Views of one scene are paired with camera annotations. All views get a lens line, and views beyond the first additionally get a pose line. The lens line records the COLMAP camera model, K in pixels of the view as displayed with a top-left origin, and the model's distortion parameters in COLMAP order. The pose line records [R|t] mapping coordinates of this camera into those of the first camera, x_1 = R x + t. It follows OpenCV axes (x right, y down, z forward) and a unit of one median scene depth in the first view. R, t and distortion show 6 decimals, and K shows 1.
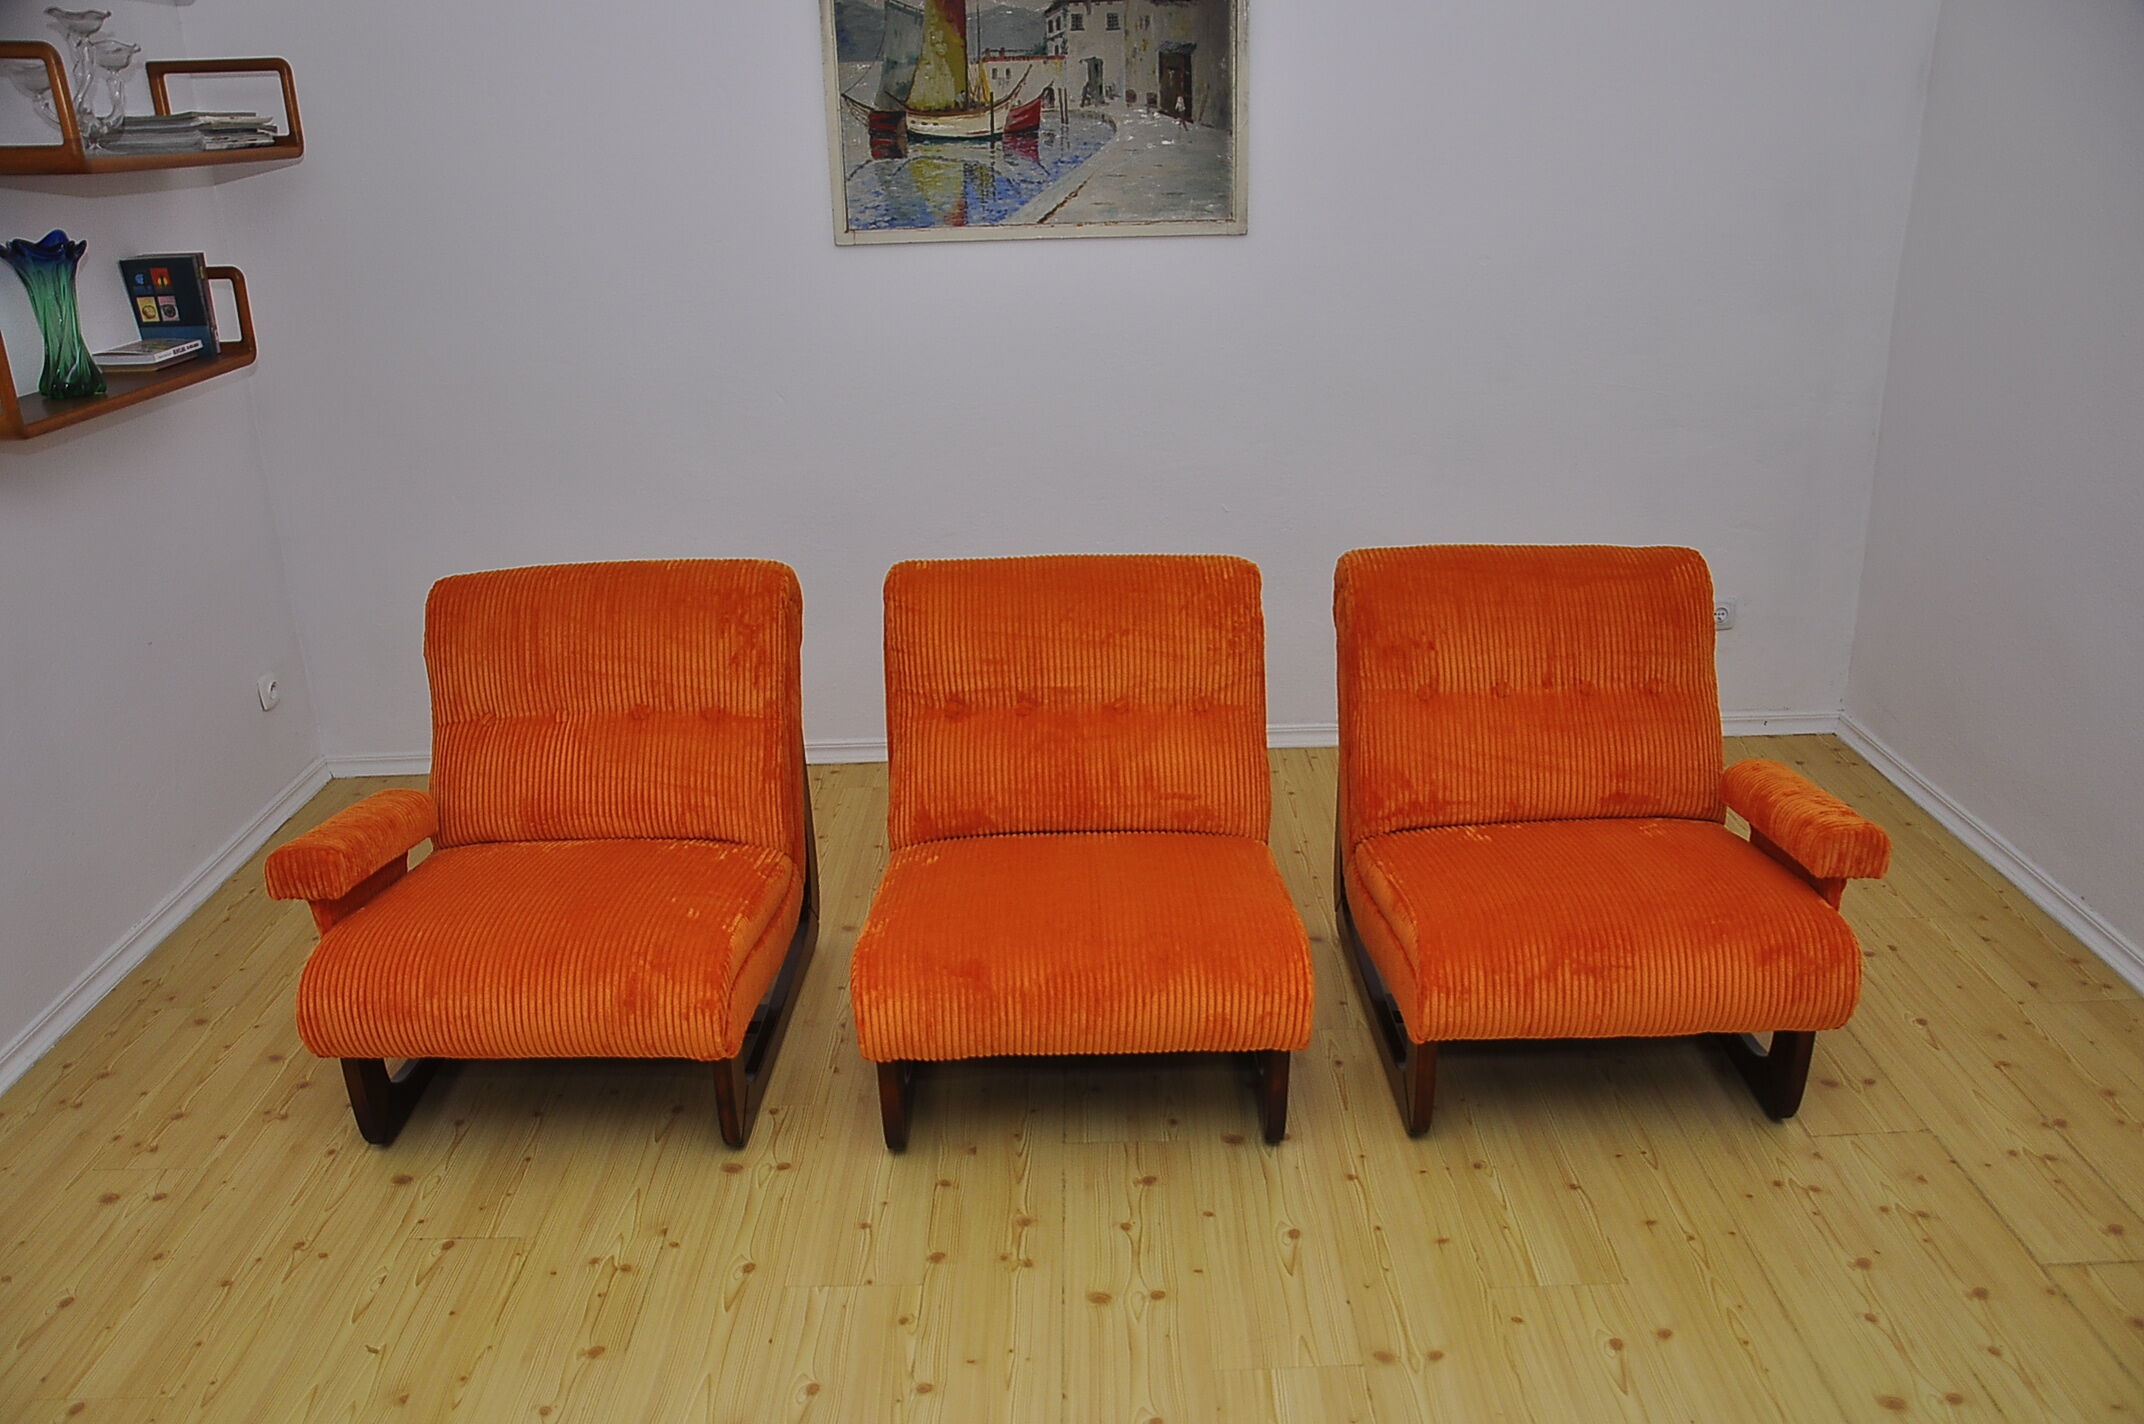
lens RADIAL K [[1731.2, 0, 1075.5], [0, 1731.2, 766.8], [0, 0, 1]] dist [-0.149356, 0.134943]
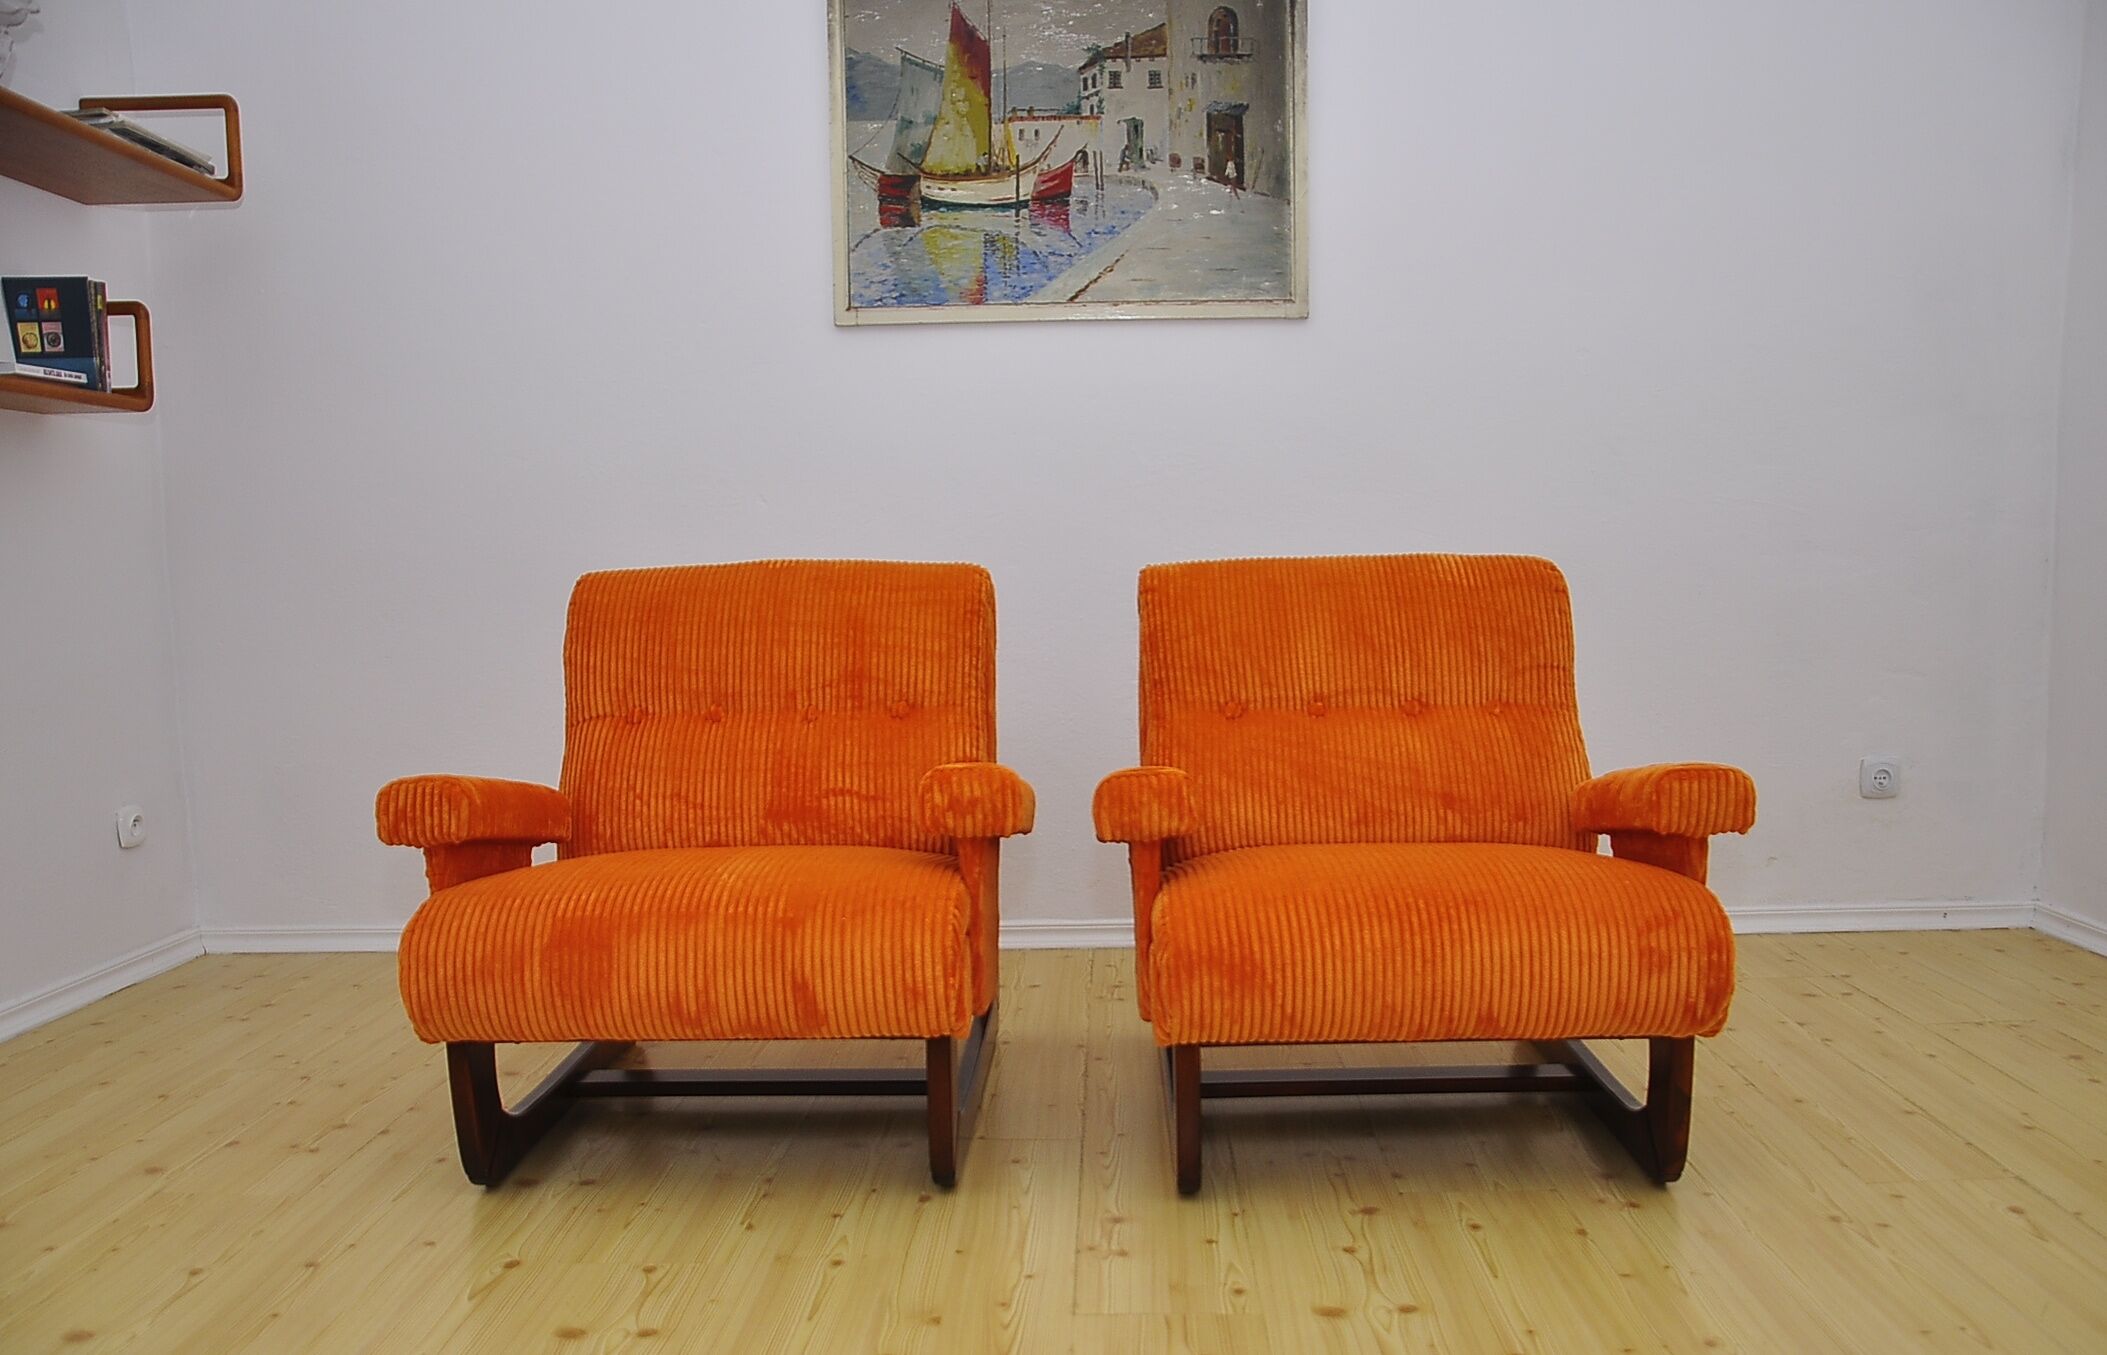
lens RADIAL K [[1696.5, 0, 1071.4], [0, 1696.5, 768.5], [0, 0, 1]] dist [-0.158857, 0.132840]
pose [[0.999624, 0.013695, -0.023769, 0.003526], [-0.019285, 0.967053, -0.253845, 0.132093], [0.019510, 0.254208, 0.966953, 0.240846]]
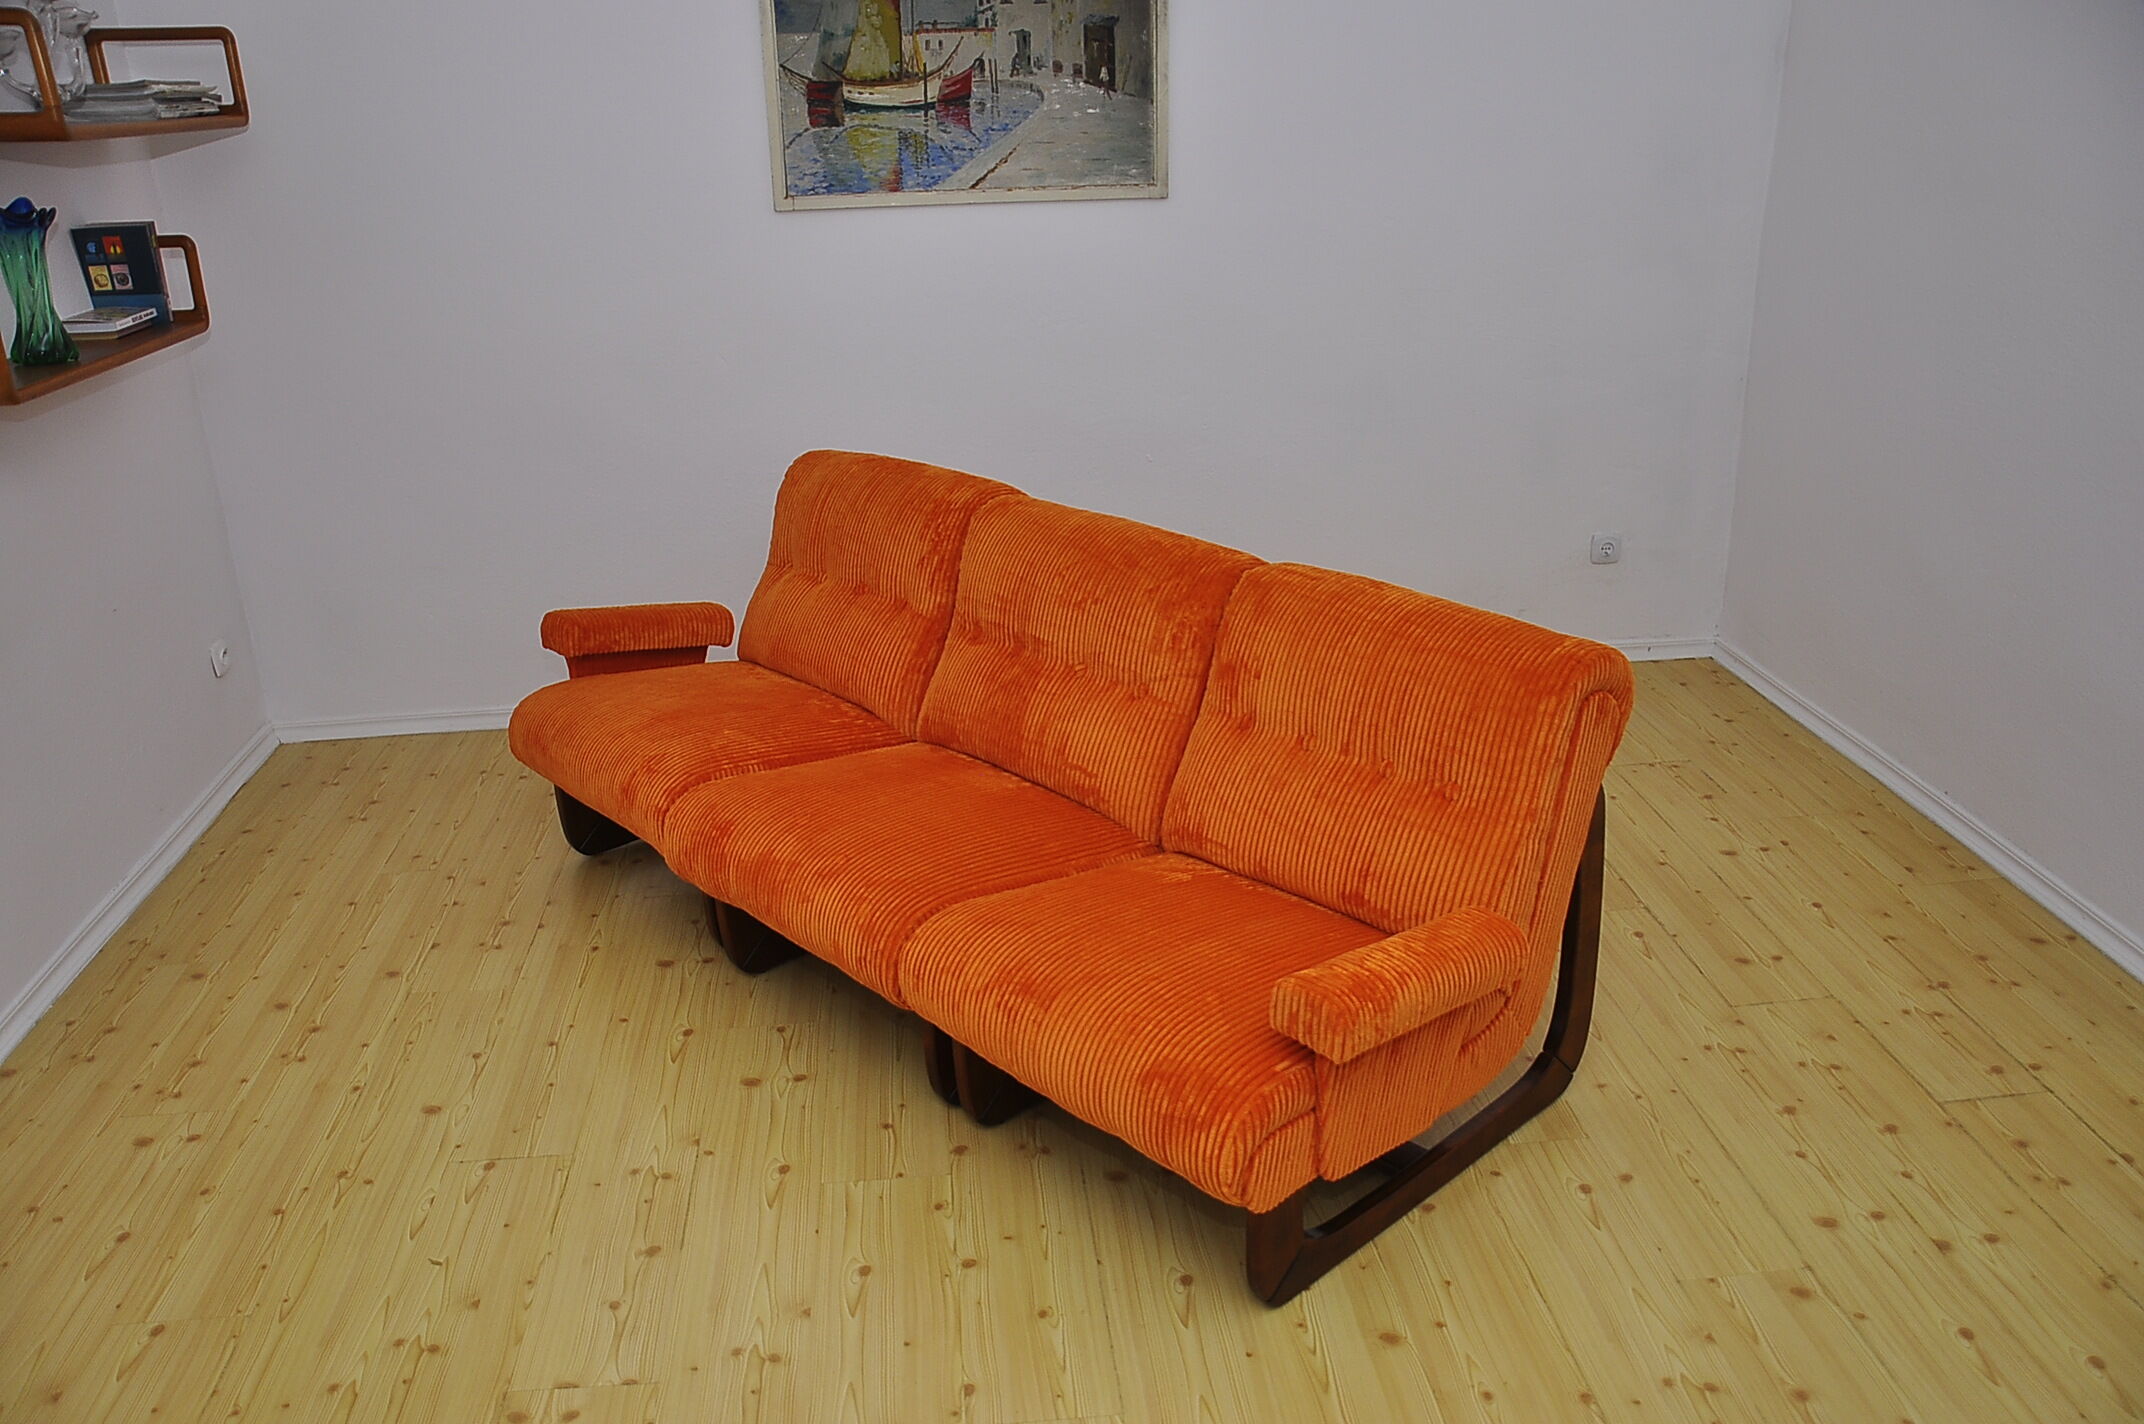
lens RADIAL K [[1717.2, 0, 1074.5], [0, 1717.2, 768.5], [0, 0, 1]] dist [-0.153514, 0.134381]
pose [[0.995389, -0.033694, 0.089803, -0.065037], [0.031949, 0.999273, 0.020797, 0.018386], [-0.090438, -0.017832, 0.995742, -0.045272]]
